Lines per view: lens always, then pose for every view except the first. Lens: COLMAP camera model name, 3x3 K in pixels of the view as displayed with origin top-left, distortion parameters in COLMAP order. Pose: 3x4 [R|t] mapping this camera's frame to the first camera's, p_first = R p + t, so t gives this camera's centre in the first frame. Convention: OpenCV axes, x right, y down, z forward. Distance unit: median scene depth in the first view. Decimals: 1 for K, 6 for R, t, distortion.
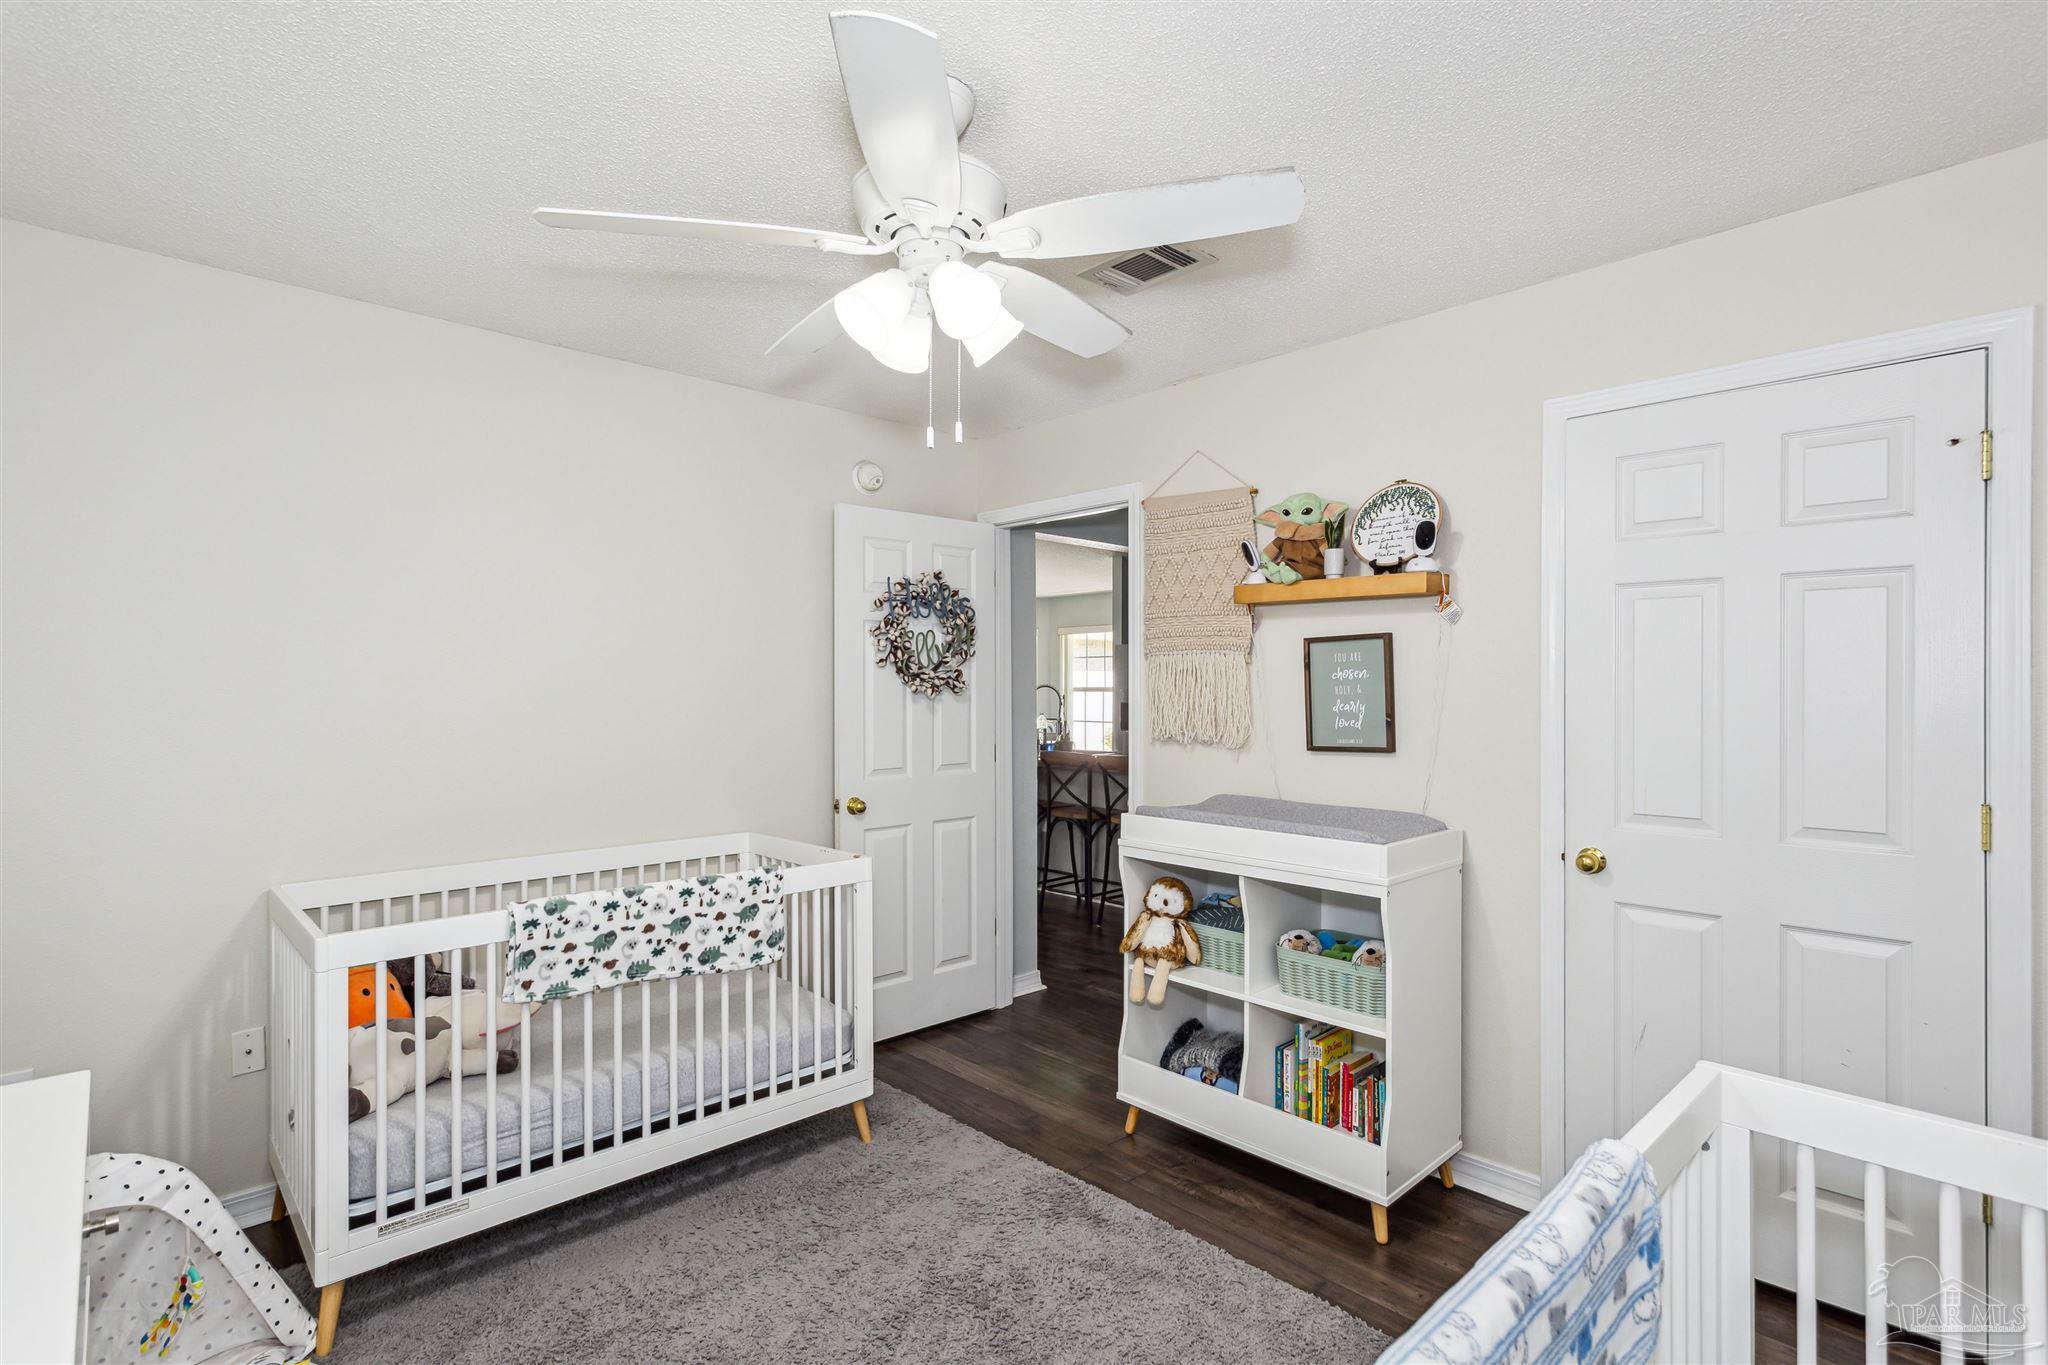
lens RADIAL K [[984.0, 0, 1024.0], [0, 984.0, 682.5], [0, 0, 1]] dist [-0.108291, 0.000874]
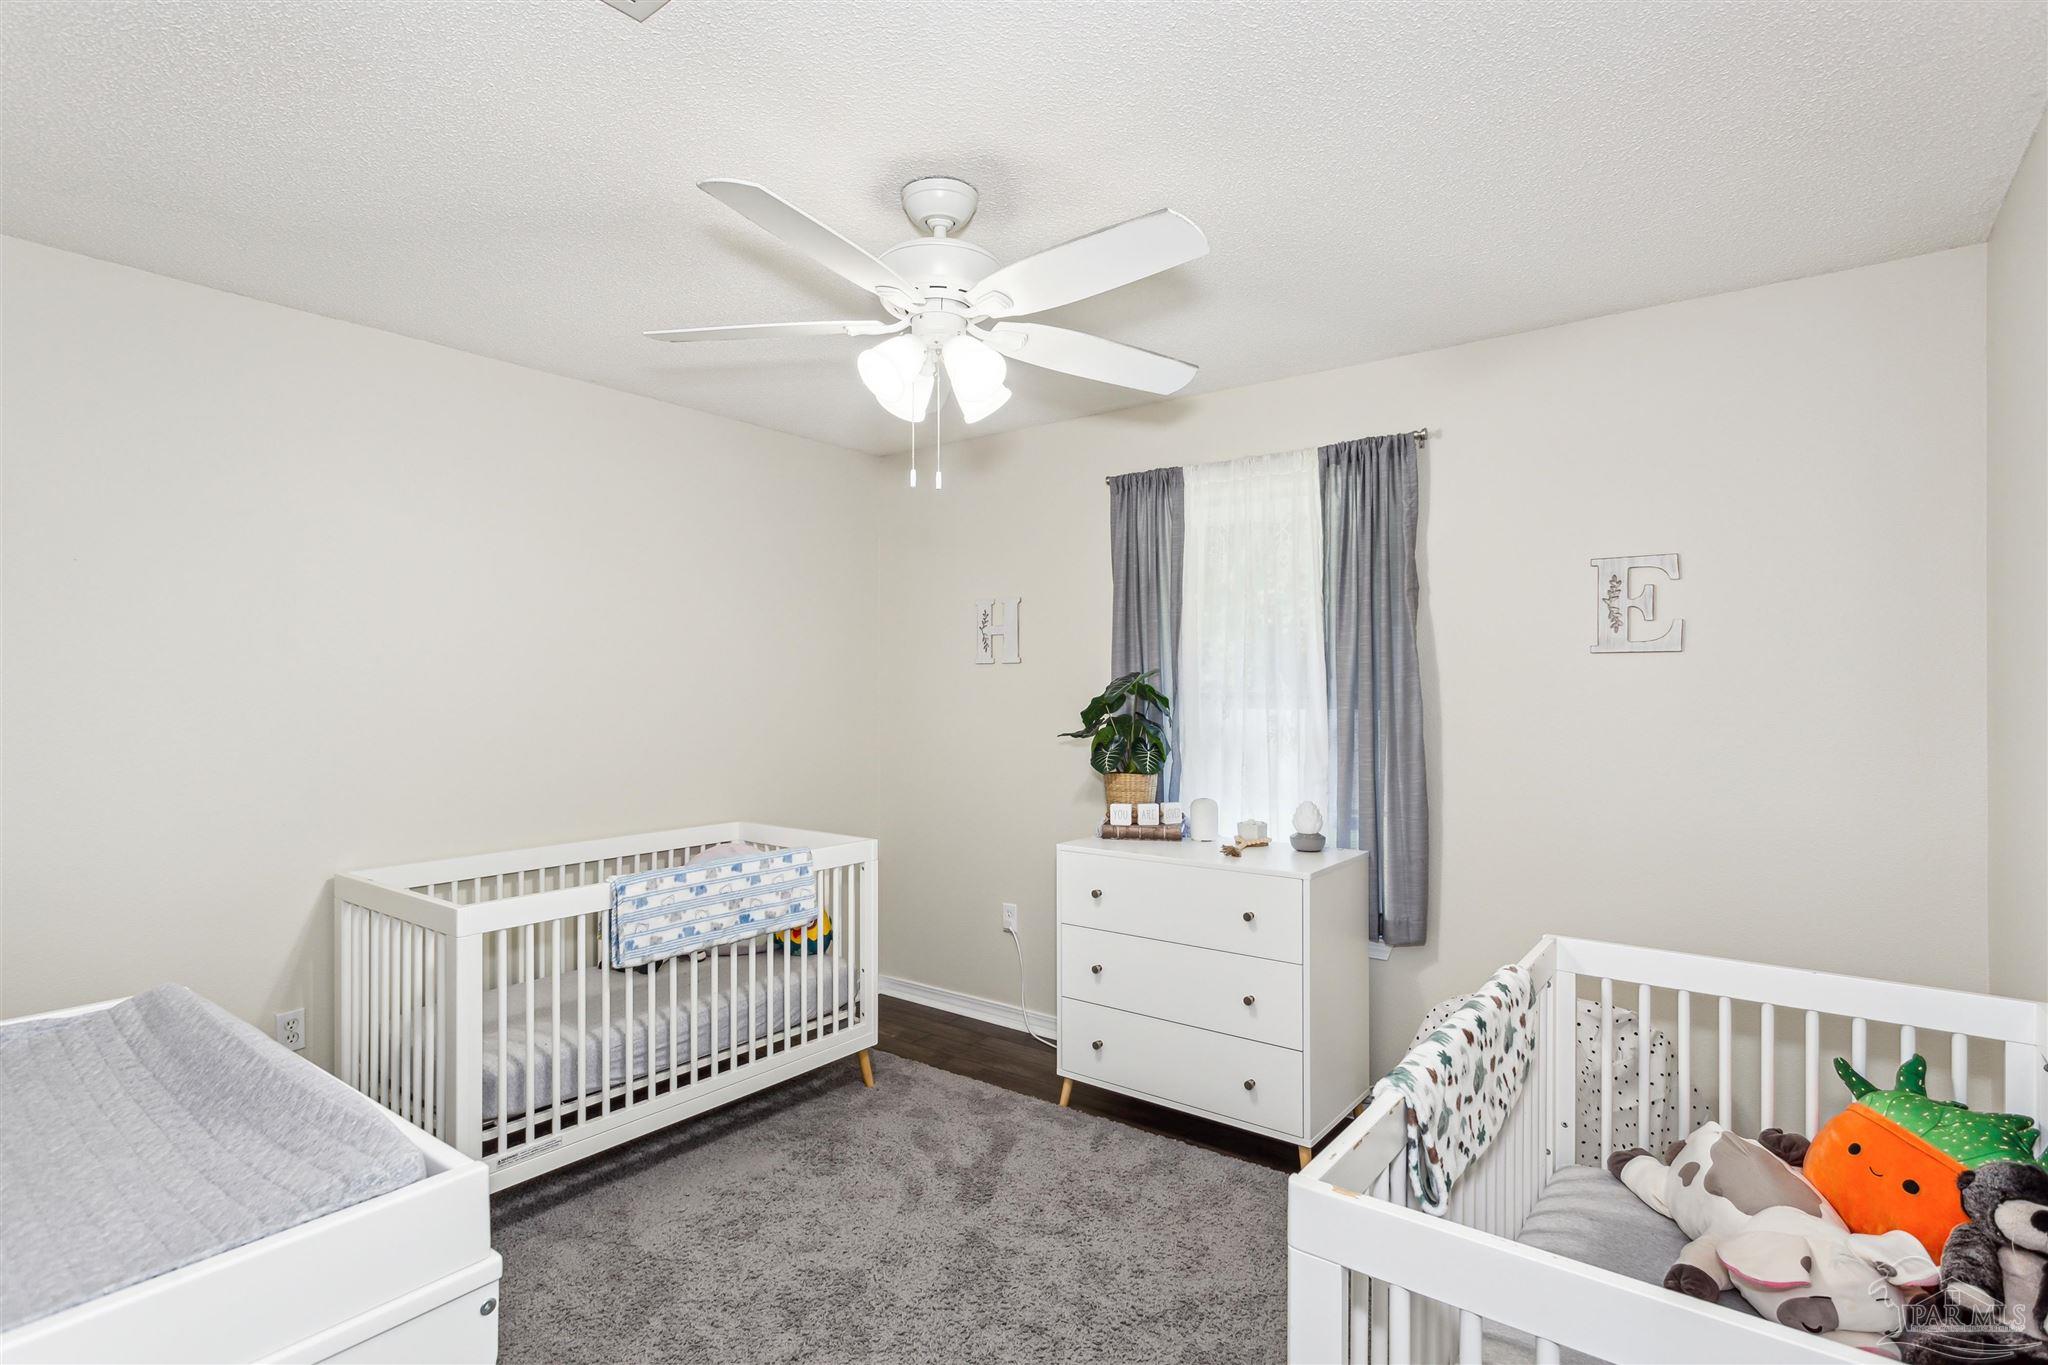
lens RADIAL K [[1014.9, 0, 1024.0], [0, 1014.9, 682.5], [0, 0, 1]] dist [-0.148677, -0.000179]
pose [[0.986176, 0.011704, 0.165285, -0.187082], [-0.010488, 0.999911, -0.008226, -0.002398], [-0.165367, 0.006379, 0.986211, -0.222159]]
